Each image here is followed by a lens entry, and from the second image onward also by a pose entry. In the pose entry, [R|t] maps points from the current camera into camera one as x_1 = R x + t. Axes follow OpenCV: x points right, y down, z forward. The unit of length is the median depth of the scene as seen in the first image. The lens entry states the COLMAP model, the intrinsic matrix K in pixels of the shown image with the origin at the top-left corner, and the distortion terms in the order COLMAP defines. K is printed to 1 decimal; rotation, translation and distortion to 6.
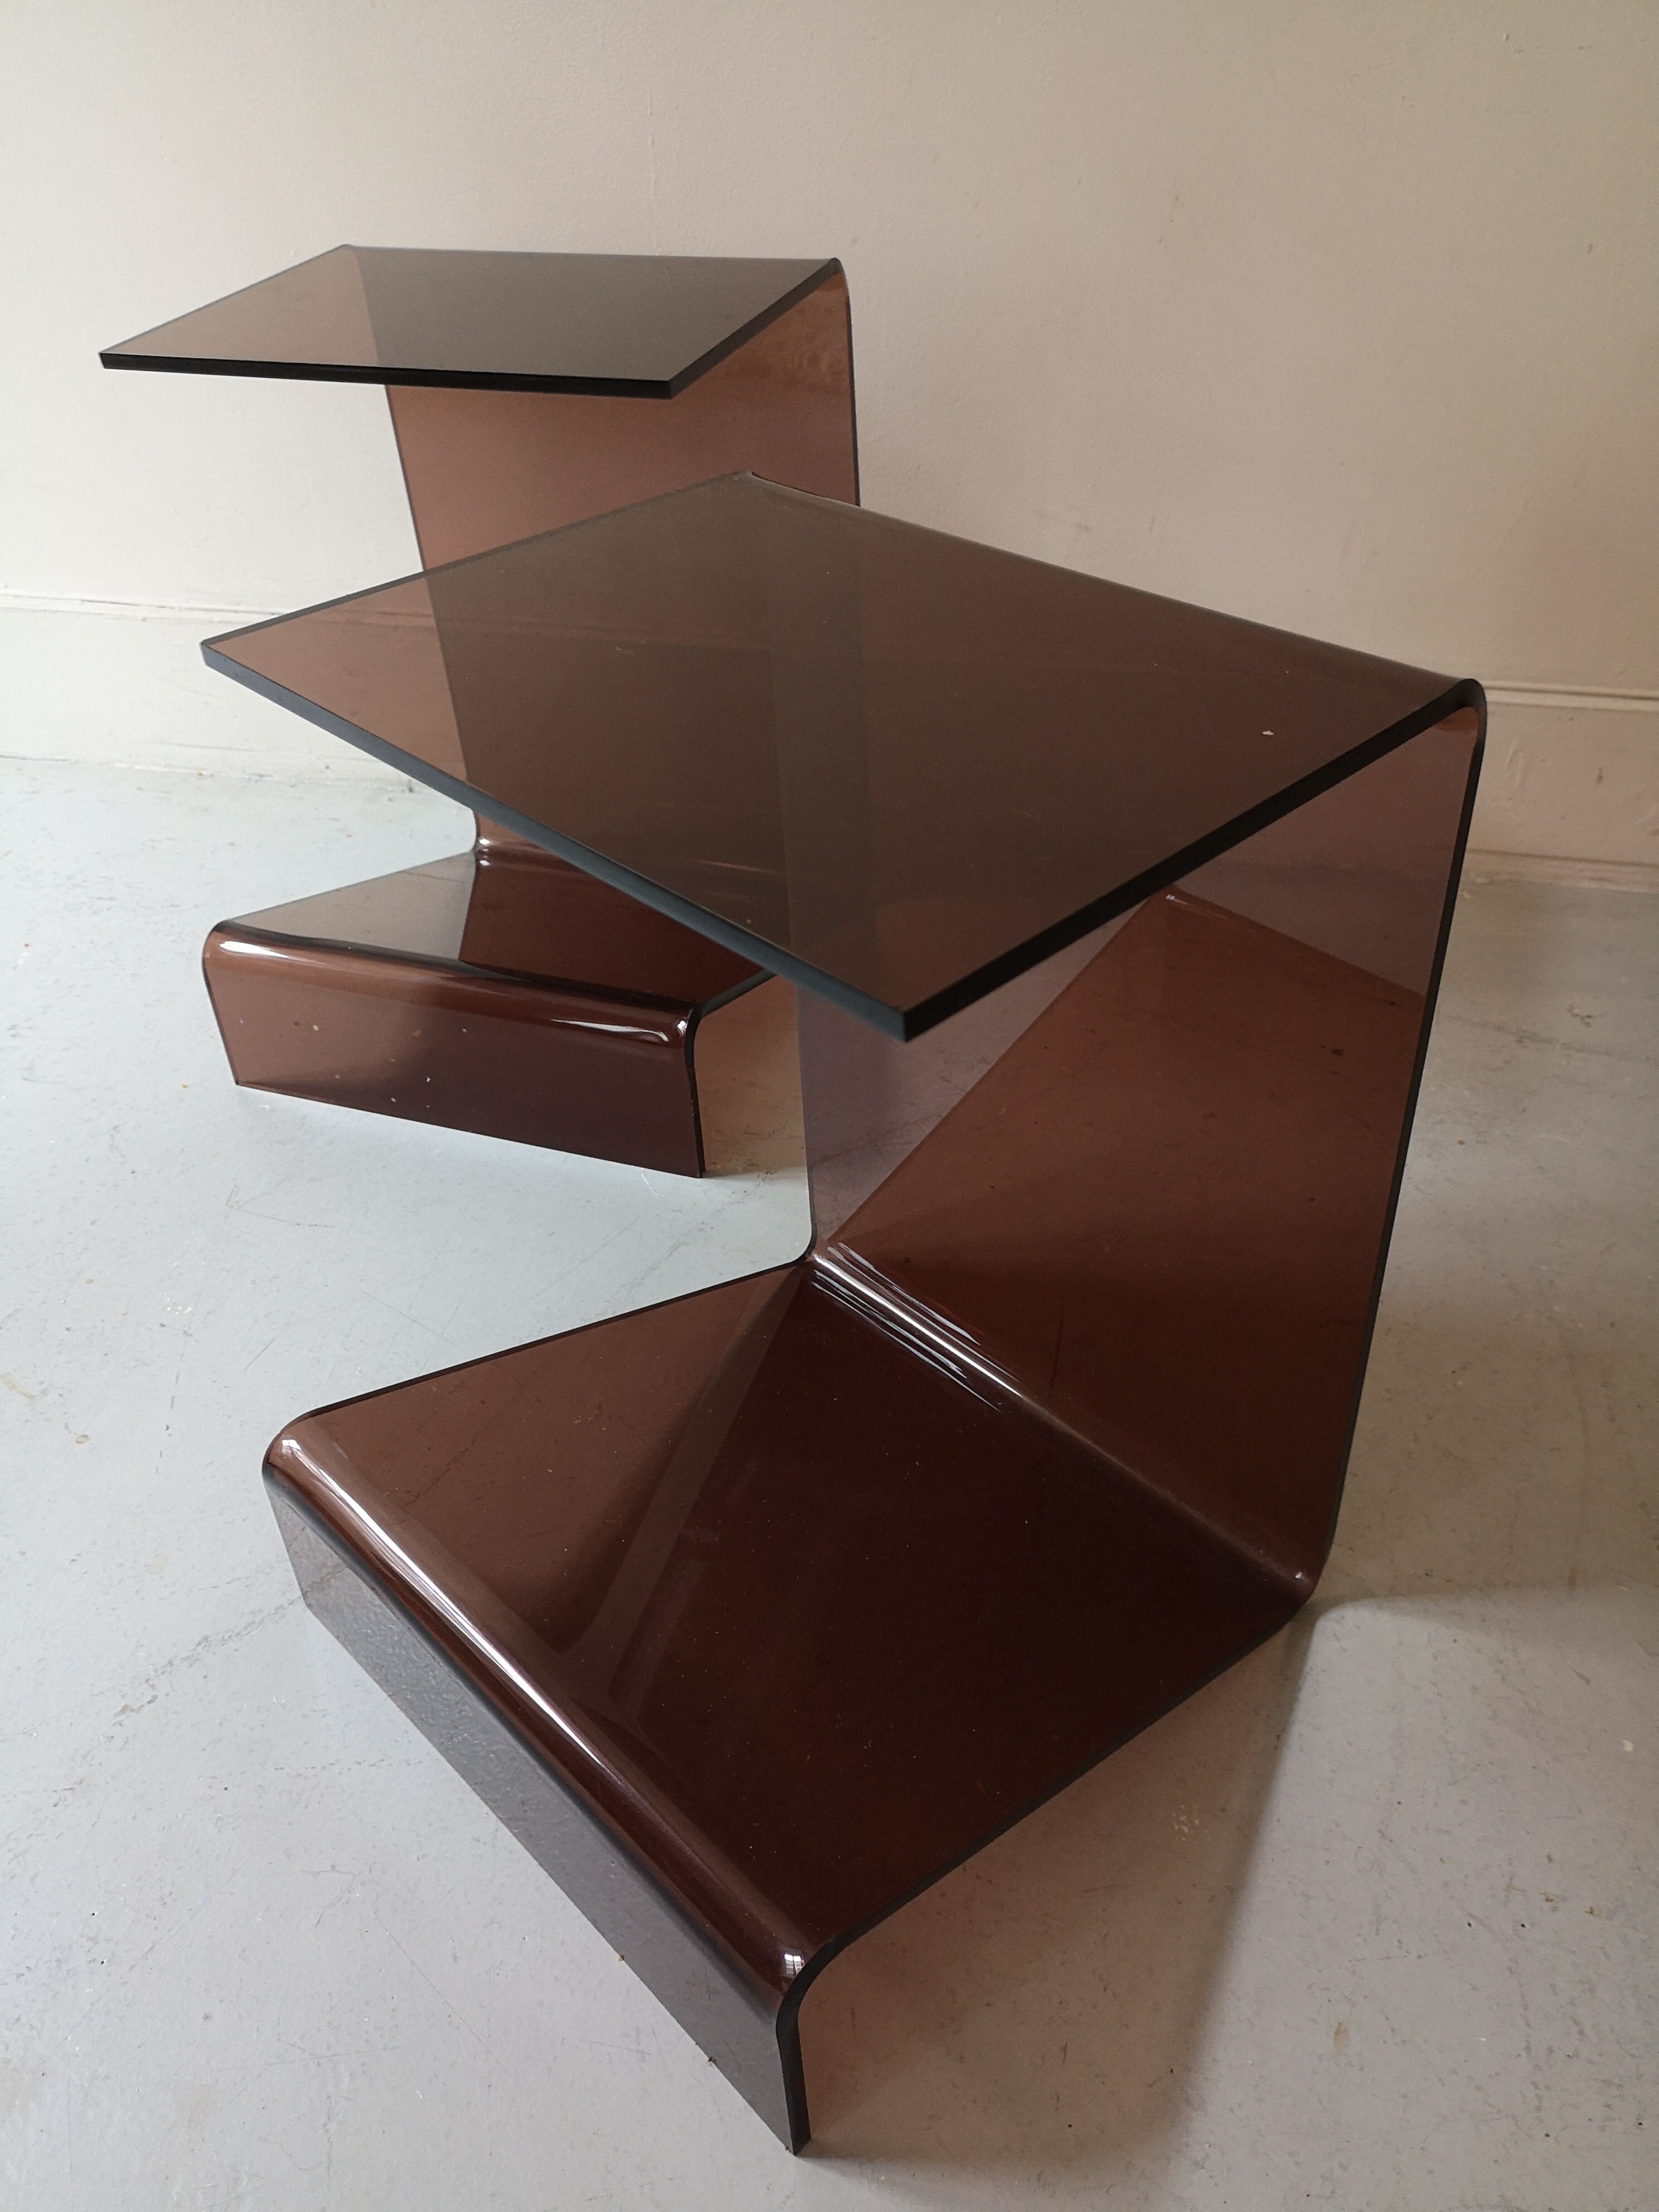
lens RADIAL K [[1743.6, 0, 829.5], [0, 1743.6, 1106.0], [0, 0, 1]] dist [0.043210, -0.051137]
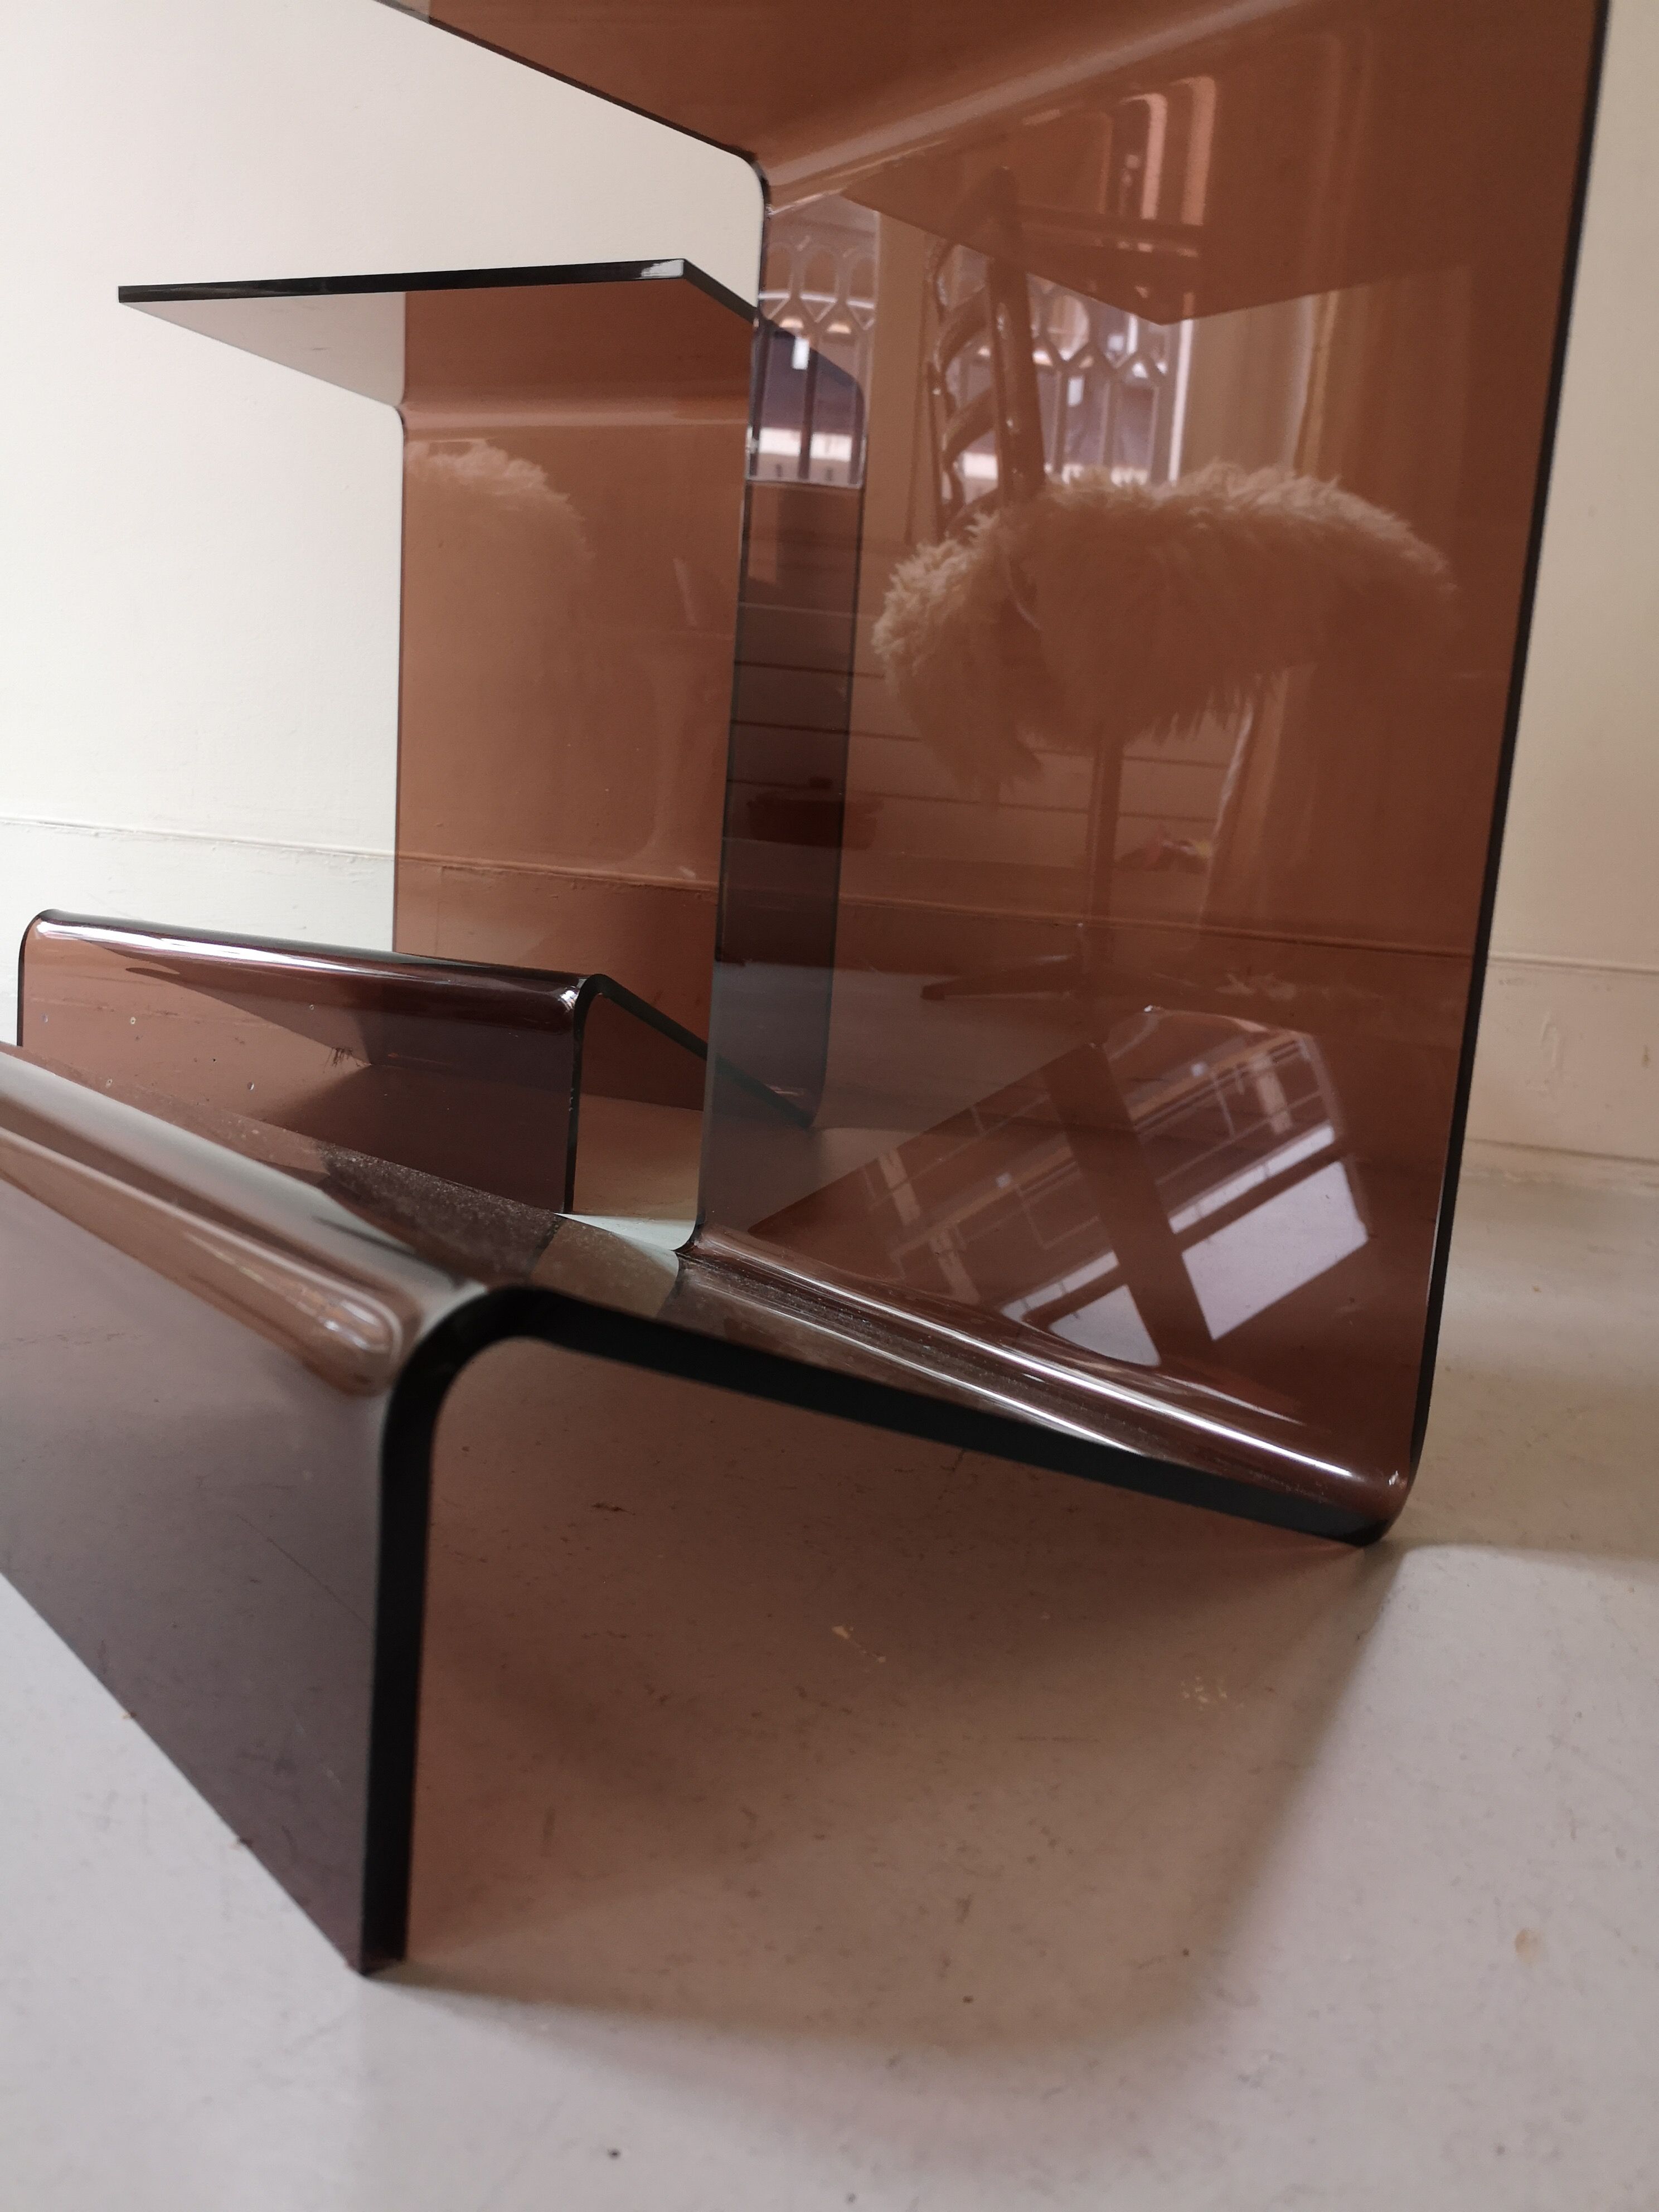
lens RADIAL K [[1755.8, 0, 829.5], [0, 1755.8, 1106.0], [0, 0, 1]] dist [0.006441, 0.006546]
pose [[0.992783, 0.119611, -0.008658, 0.059718], [-0.110024, 0.879729, -0.462570, 0.461487], [-0.047712, 0.460184, 0.886540, 0.377728]]
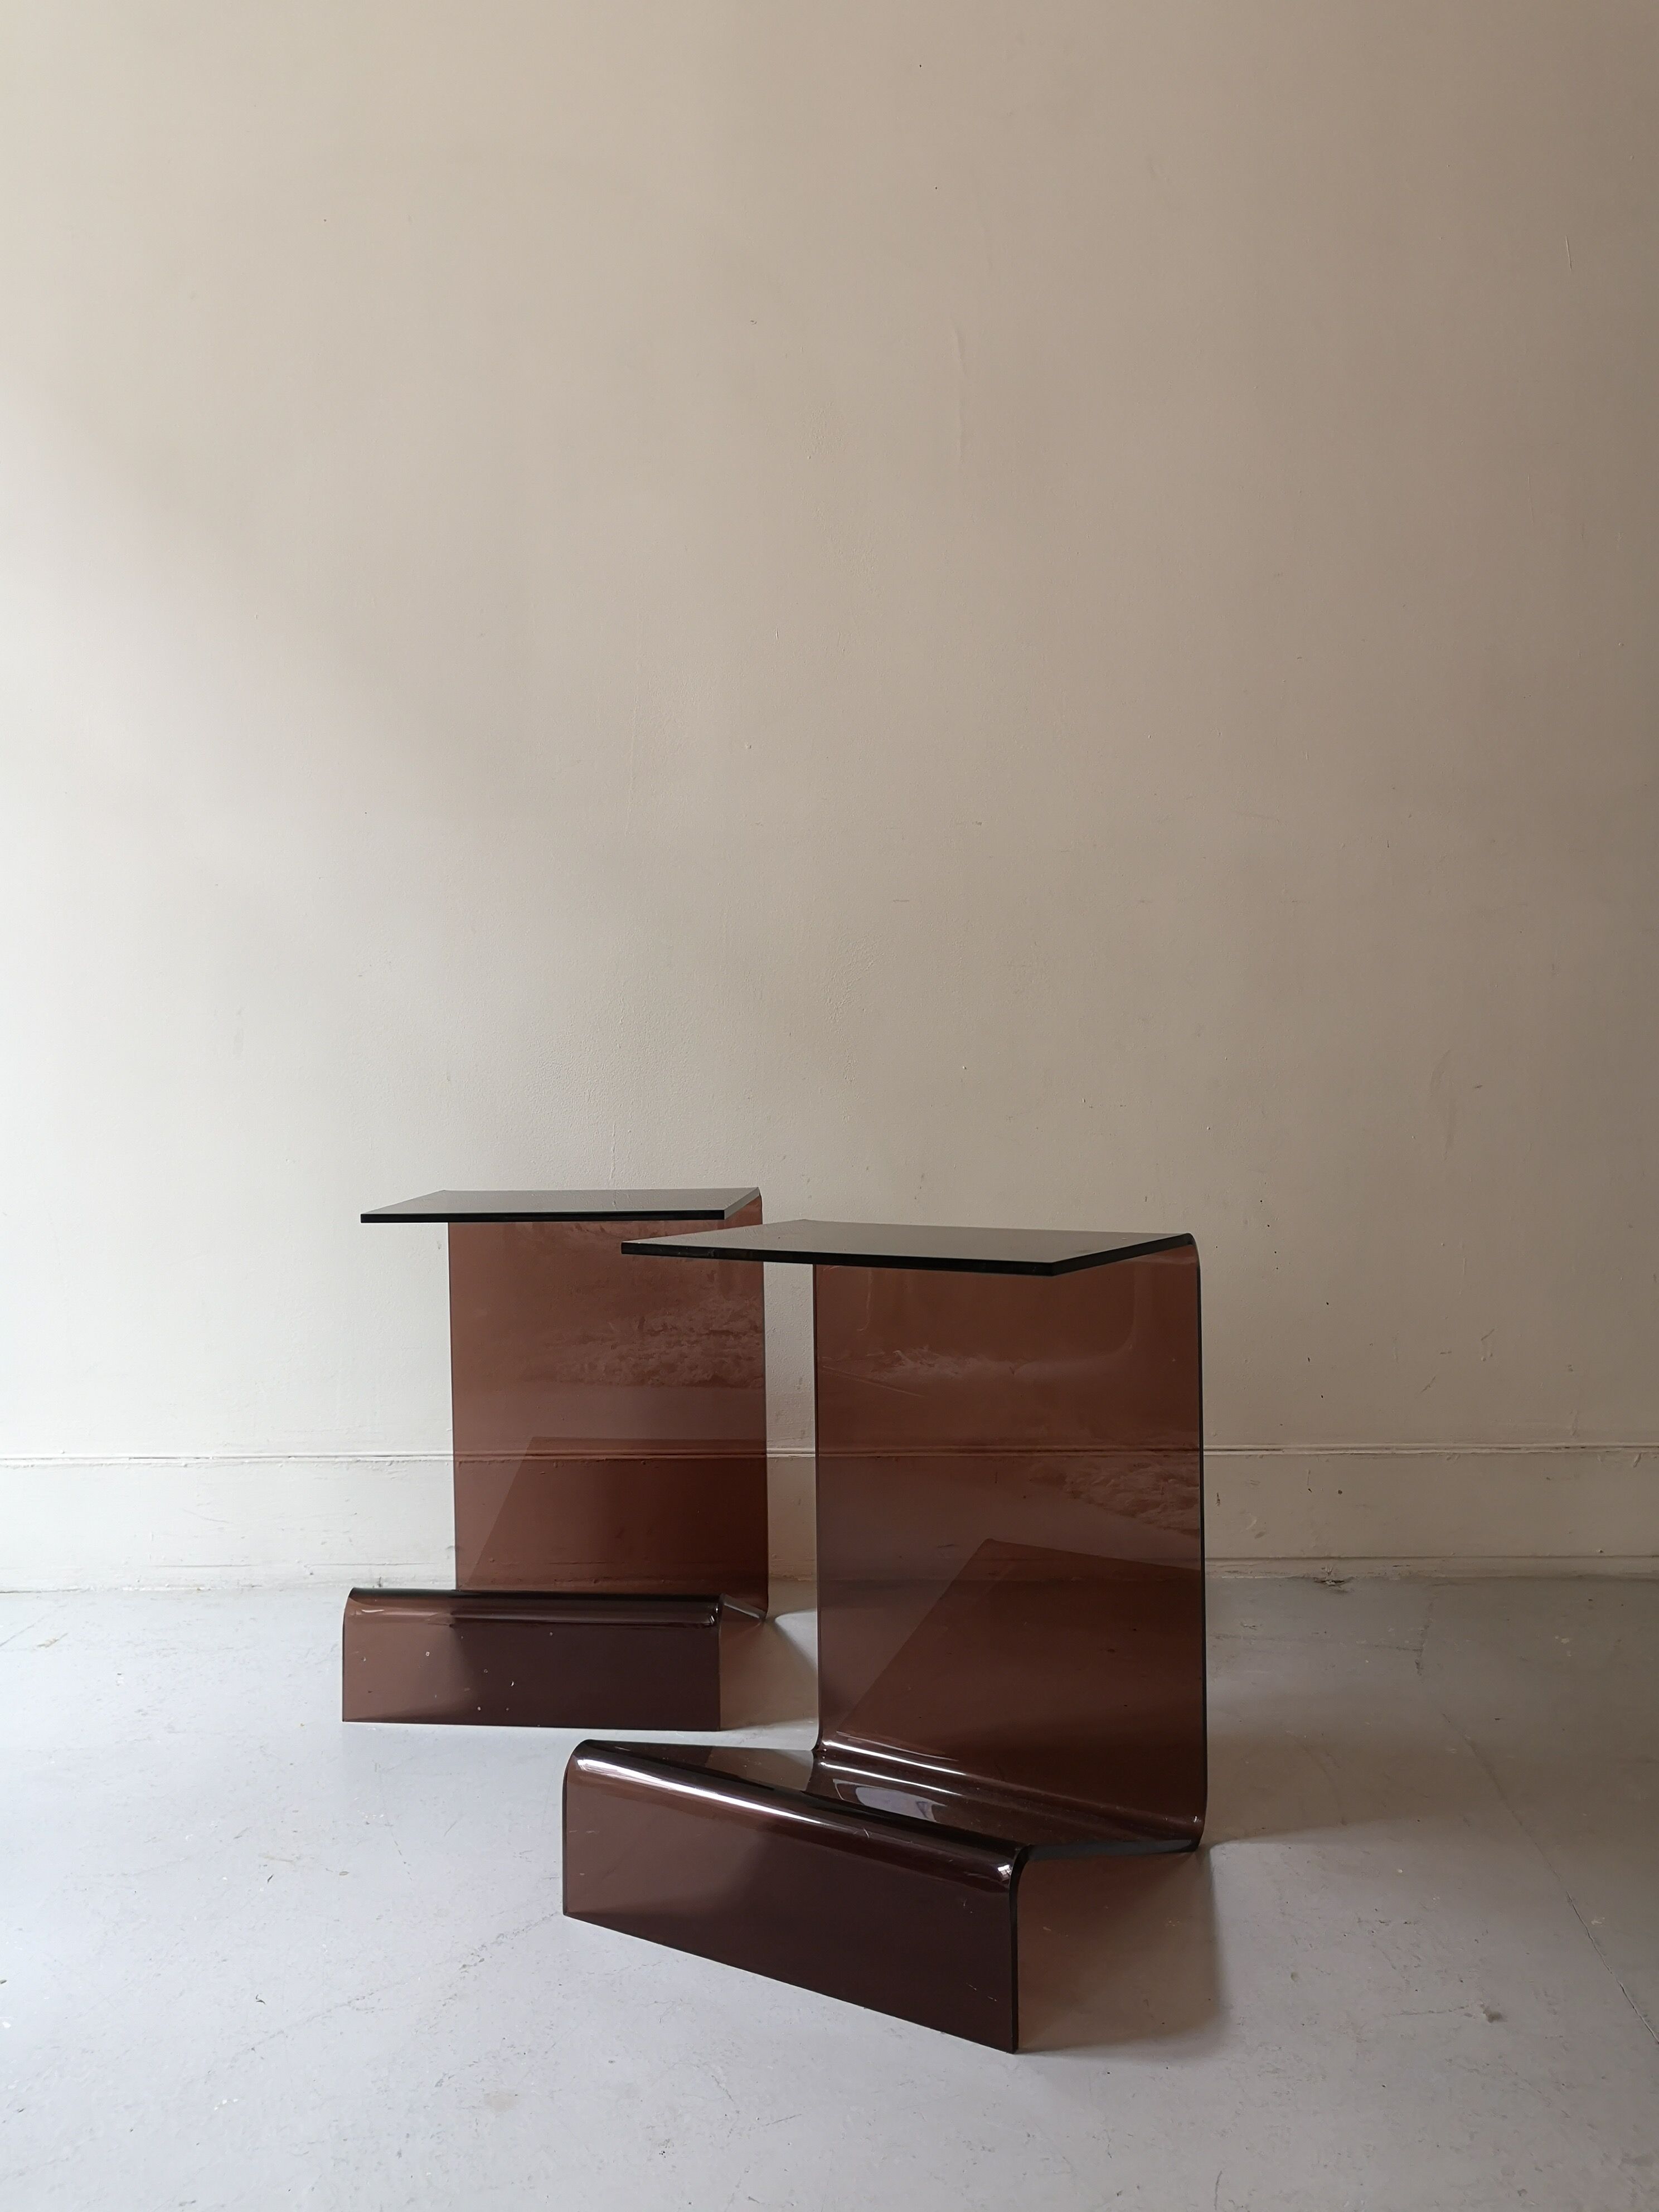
lens RADIAL K [[1767.9, 0, 828.5], [0, 1767.9, 1098.1], [0, 0, 1]] dist [0.003950, 0.007182]
pose [[0.968978, 0.028954, 0.245444, -0.476217], [0.122560, 0.806103, -0.578945, 0.629843], [-0.214616, 0.591066, 0.777548, -0.592980]]
